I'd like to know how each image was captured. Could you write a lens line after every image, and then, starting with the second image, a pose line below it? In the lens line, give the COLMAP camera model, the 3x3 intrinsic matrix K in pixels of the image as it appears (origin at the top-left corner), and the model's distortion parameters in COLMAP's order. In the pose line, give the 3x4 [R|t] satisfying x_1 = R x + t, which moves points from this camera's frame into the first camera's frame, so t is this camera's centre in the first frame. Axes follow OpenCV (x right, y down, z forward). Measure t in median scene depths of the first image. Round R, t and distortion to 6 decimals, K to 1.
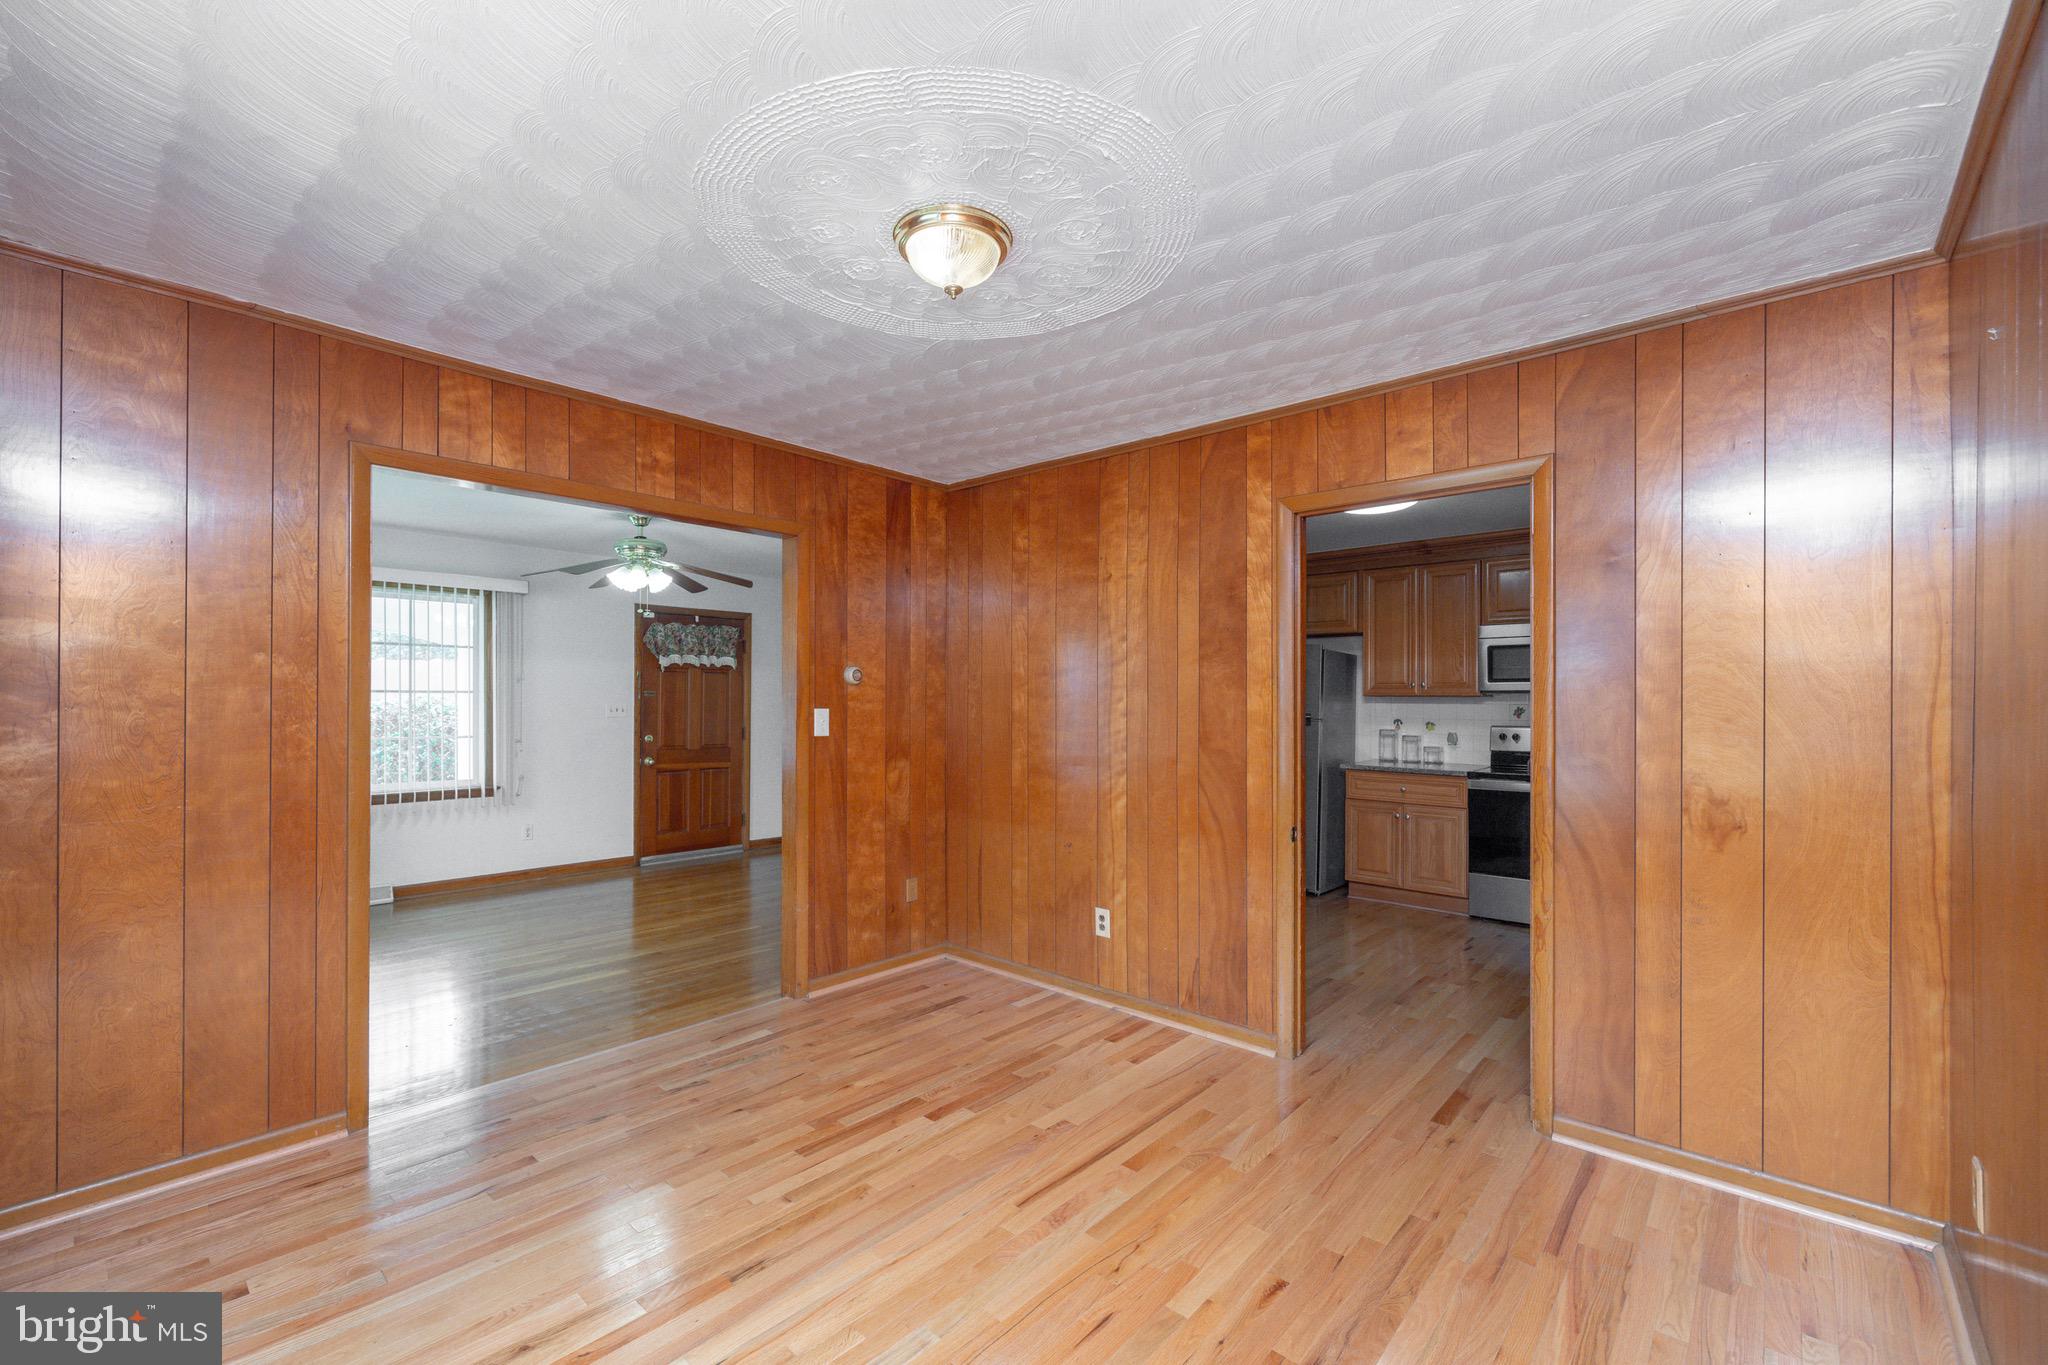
lens RADIAL K [[877.6, 0, 997.1], [0, 877.6, 695.2], [0, 0, 1]] dist [0.000118, 0.000896]
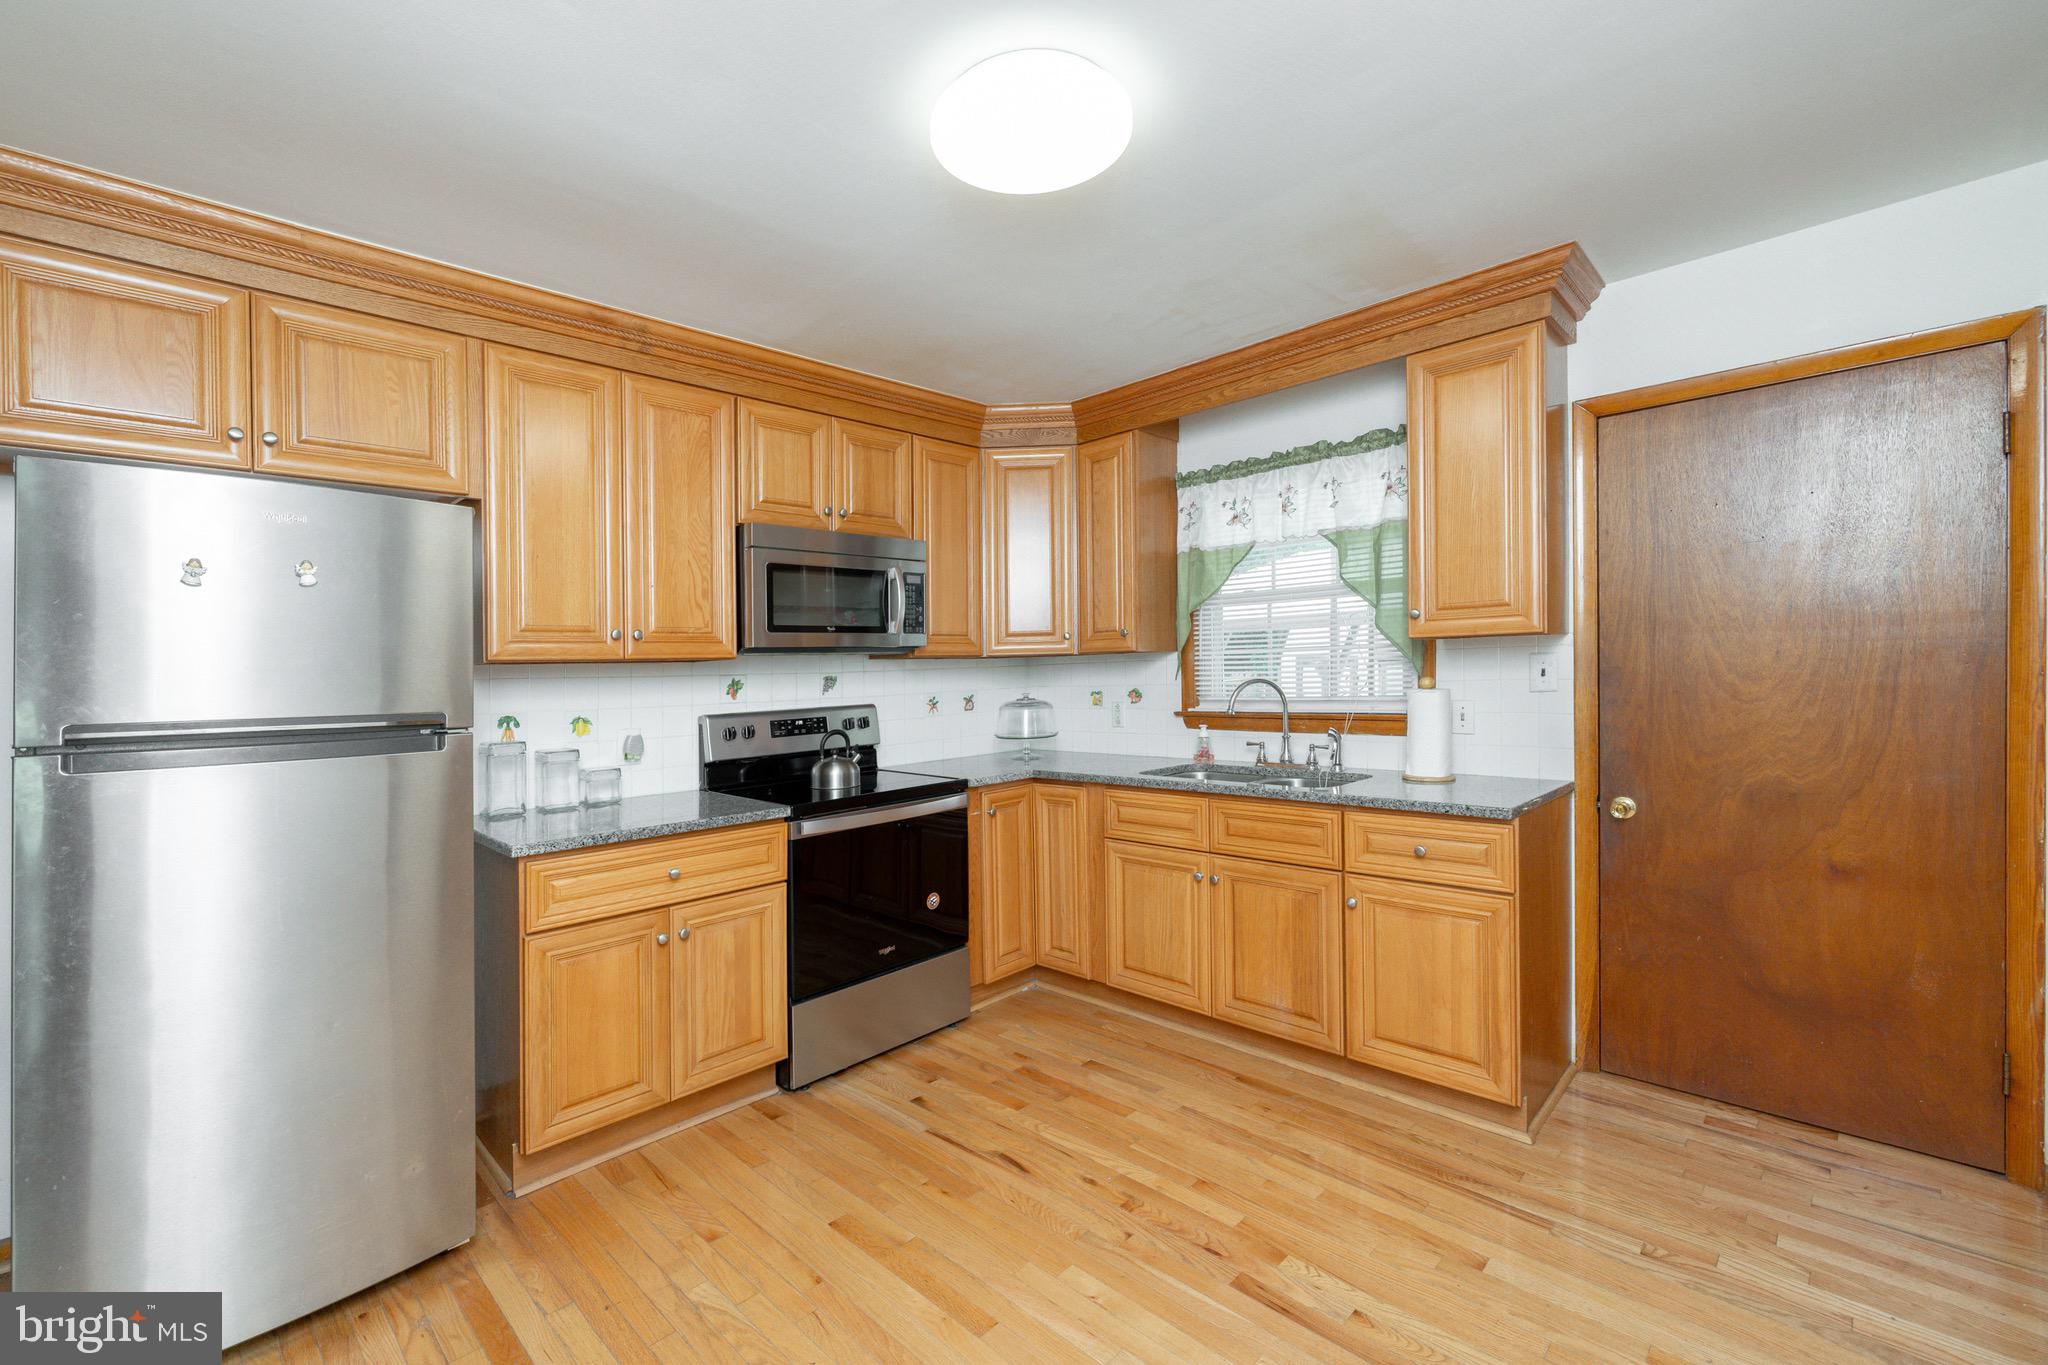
lens RADIAL K [[877.6, 0, 1004.9], [0, 877.6, 674.8], [0, 0, 1]] dist [0.000118, 0.000896]
pose [[0.056098, -0.011211, 0.998362, 0.040584], [0.023223, 0.999681, 0.009921, 0.008737], [-0.998155, 0.022628, 0.056341, 0.785783]]
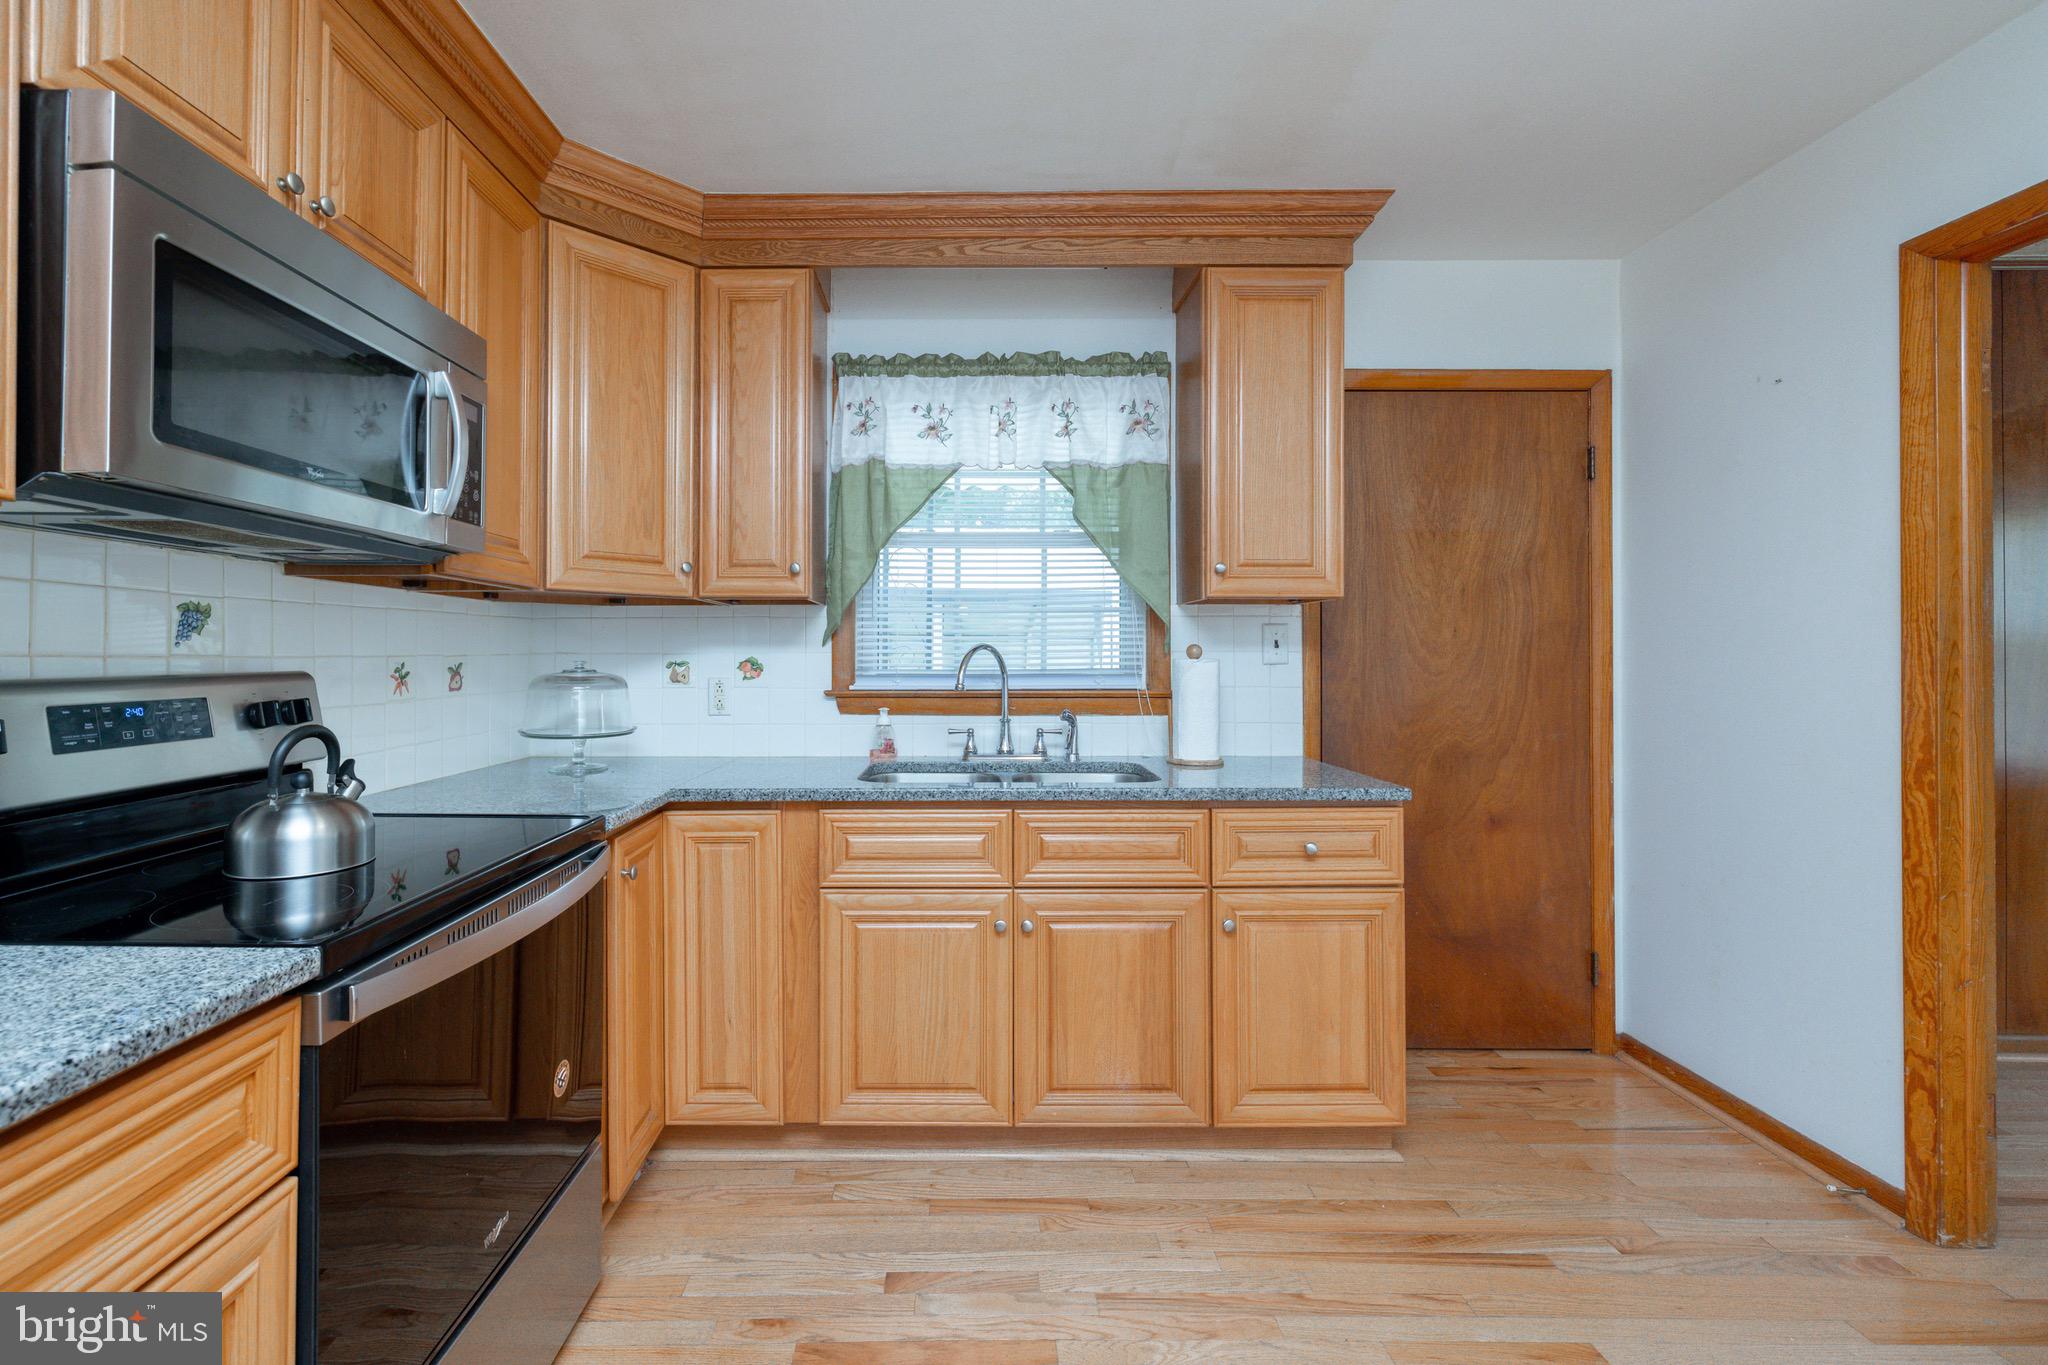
lens RADIAL K [[877.6, 0, 954.9], [0, 877.6, 665.7], [0, 0, 1]] dist [0.000118, 0.000896]
pose [[-0.666347, -0.011050, 0.745560, 0.302792], [-0.007349, 0.999939, 0.008252, 0.027449], [-0.745606, 0.000020, -0.666387, 0.946786]]
